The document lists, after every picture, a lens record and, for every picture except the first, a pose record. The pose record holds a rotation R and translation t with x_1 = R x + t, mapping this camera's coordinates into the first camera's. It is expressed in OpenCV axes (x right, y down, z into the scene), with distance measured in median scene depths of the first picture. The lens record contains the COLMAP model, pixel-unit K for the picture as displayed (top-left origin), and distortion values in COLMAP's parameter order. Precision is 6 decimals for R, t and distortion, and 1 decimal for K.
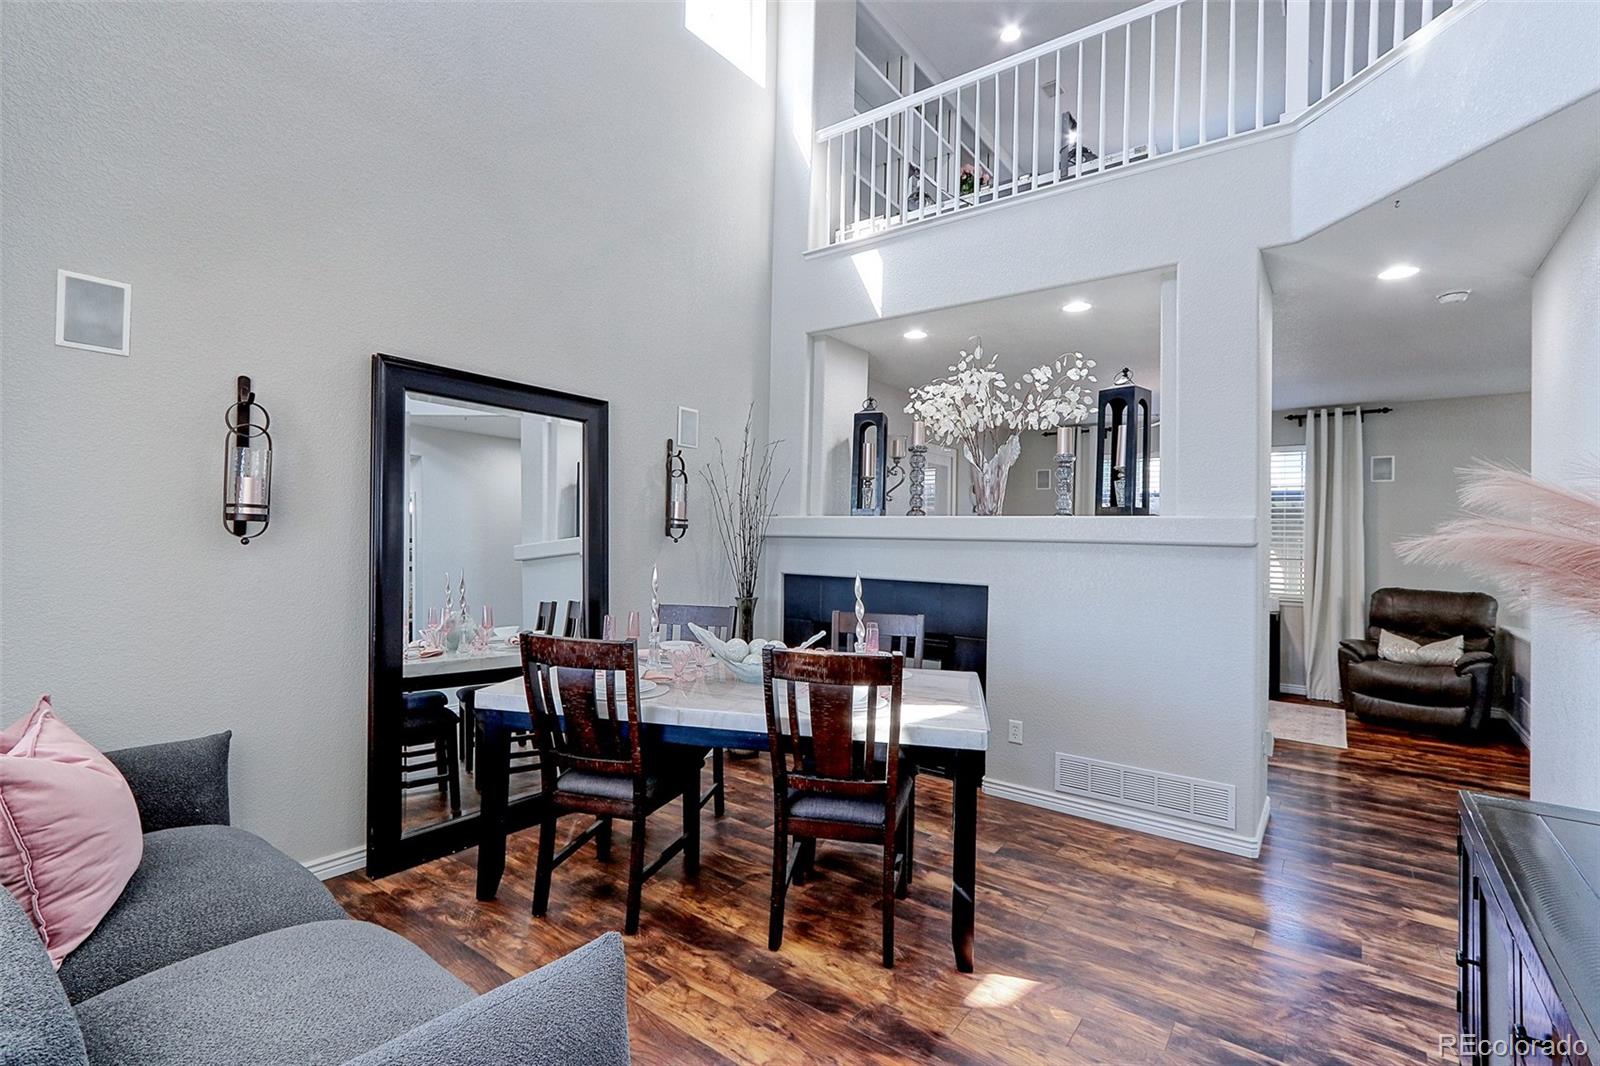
lens RADIAL K [[736.1, 0, 798.3], [0, 736.1, 537.1], [0, 0, 1]] dist [-0.014649, 0.000088]
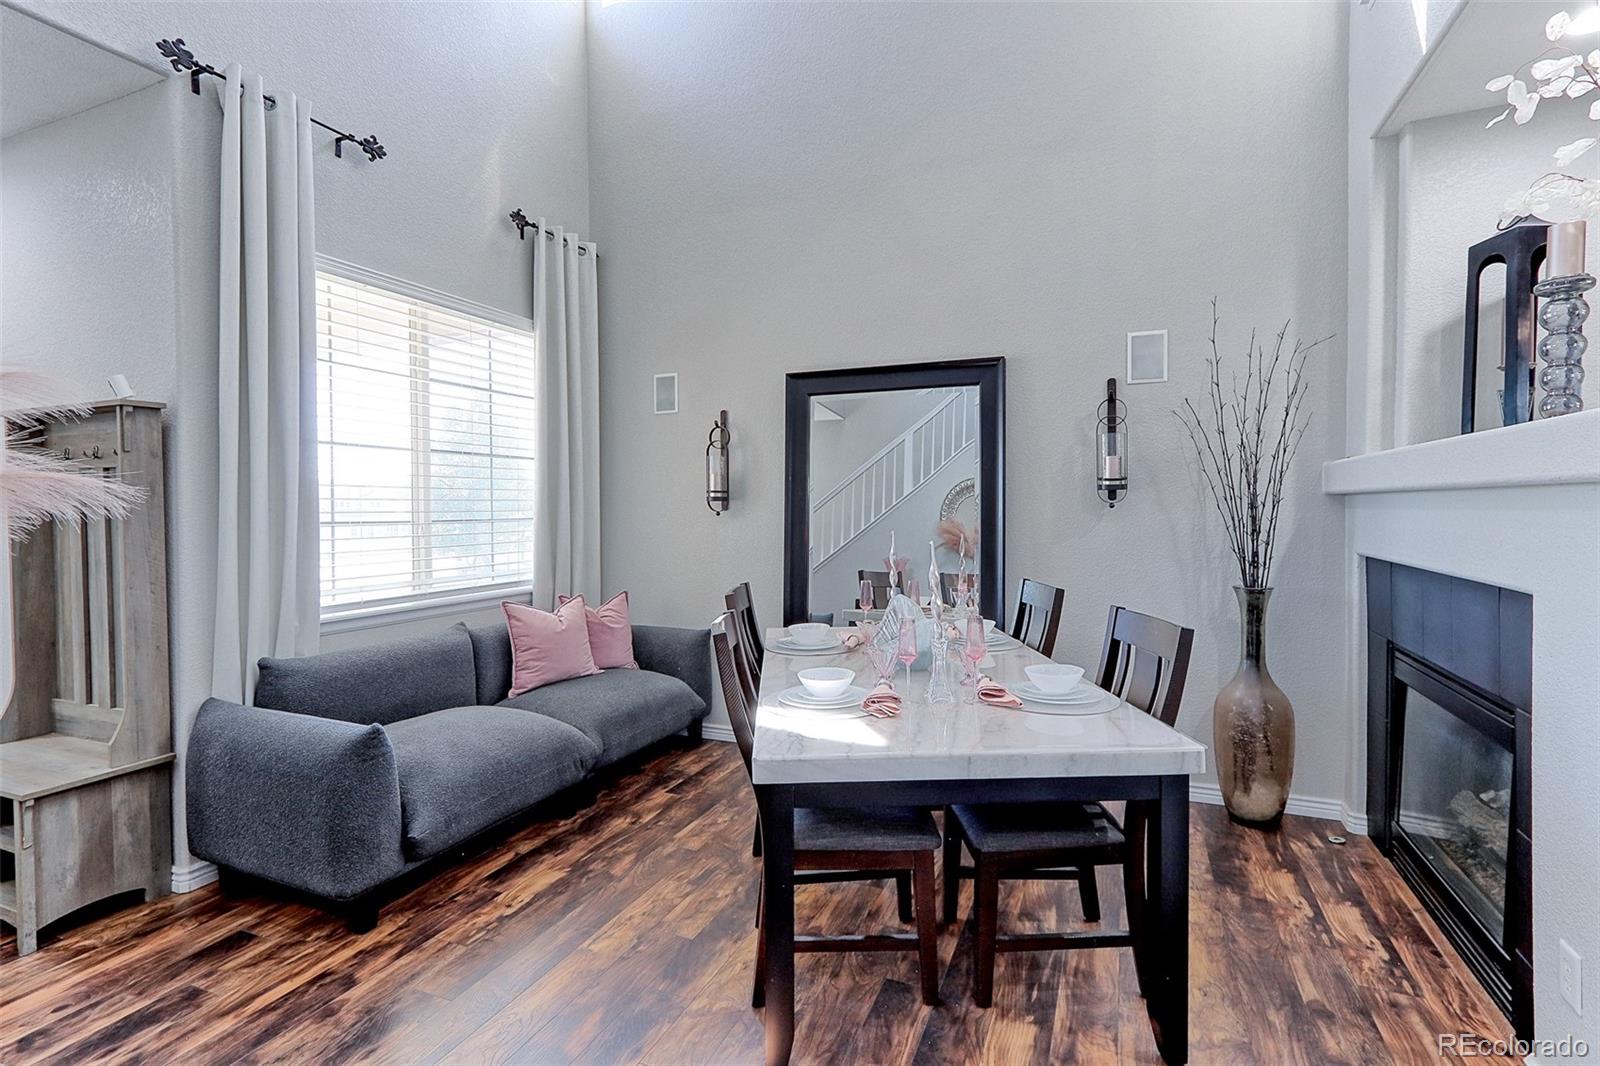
lens RADIAL K [[750.6, 0, 791.5], [0, 750.6, 528.7], [0, 0, 1]] dist [-0.001133, 0.005840]
pose [[0.226583, 0.001274, -0.973991, 0.622385], [0.015359, 0.999870, 0.004881, 0.022912], [0.973871, -0.016065, 0.226534, 0.546788]]
